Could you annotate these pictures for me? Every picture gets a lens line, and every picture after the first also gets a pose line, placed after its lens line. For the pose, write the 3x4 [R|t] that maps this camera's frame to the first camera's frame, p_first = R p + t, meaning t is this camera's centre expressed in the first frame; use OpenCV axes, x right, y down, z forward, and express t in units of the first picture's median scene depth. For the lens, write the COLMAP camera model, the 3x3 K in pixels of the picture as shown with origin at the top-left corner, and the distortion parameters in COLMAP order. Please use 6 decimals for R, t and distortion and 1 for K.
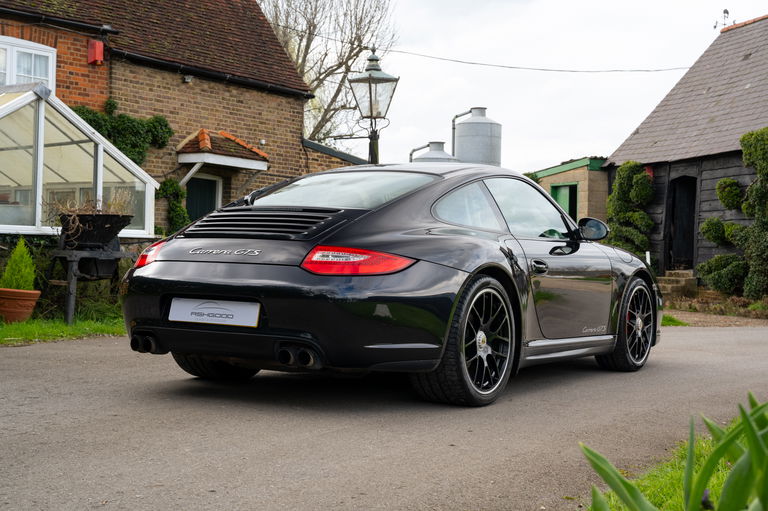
lens RADIAL K [[1157.0, 0, 384.0], [0, 1157.0, 255.5], [0, 0, 1]] dist [-0.000397, -0.024945]
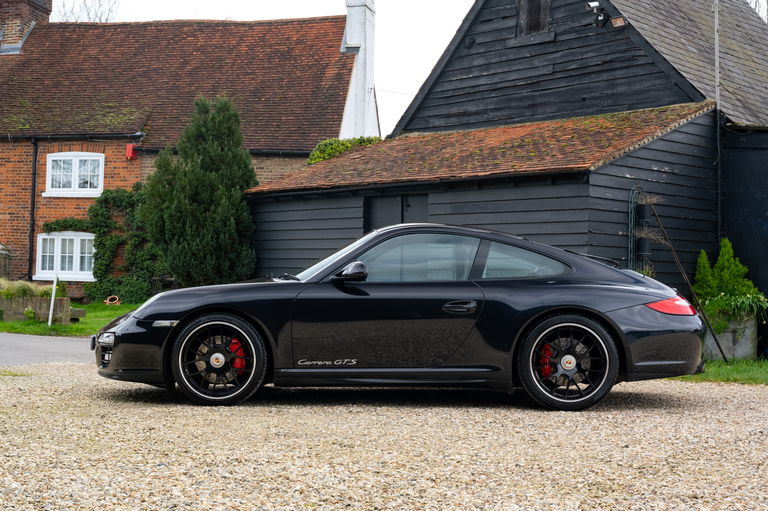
lens RADIAL K [[1070.8, 0, 414.9], [0, 1070.8, 253.4], [0, 0, 1]] dist [-0.010156, 0.025512]
pose [[0.494148, -0.036415, -0.868615, 1.169399], [-0.005953, 0.998957, -0.045266, 0.018924], [0.869358, 0.027539, 0.493416, 0.648623]]
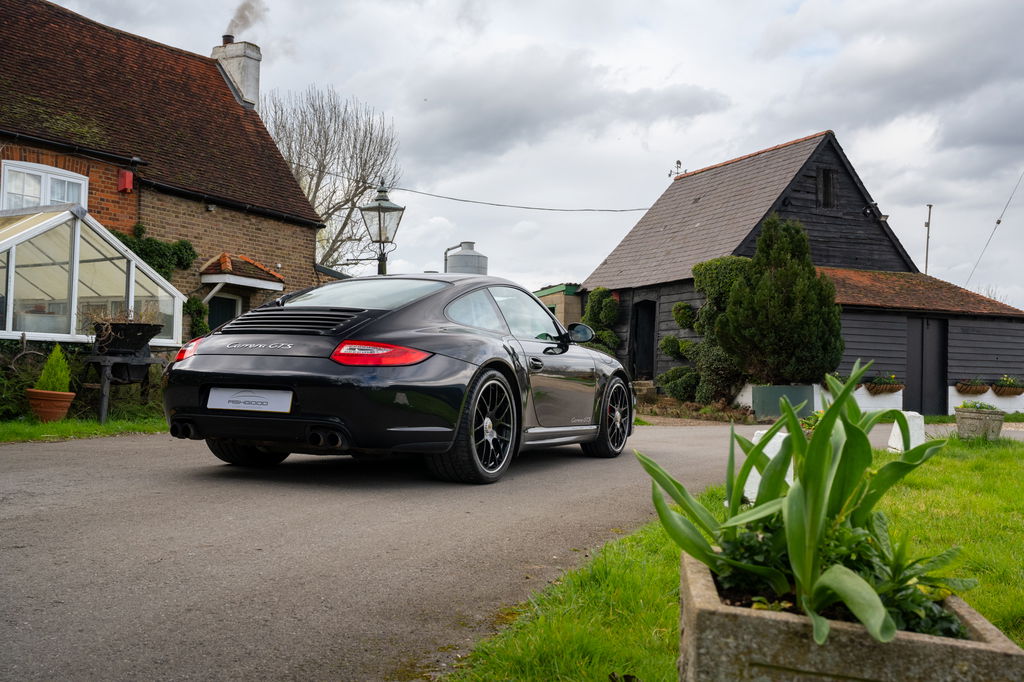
lens RADIAL K [[1013.4, 0, 512.0], [0, 1013.4, 341.0], [0, 0, 1]] dist [-0.004024, 0.000895]
pose [[0.991787, 0.004918, 0.127803, -0.006808], [-0.000788, 0.999476, -0.032348, 0.007320], [-0.127896, 0.031981, 0.991272, 0.001139]]
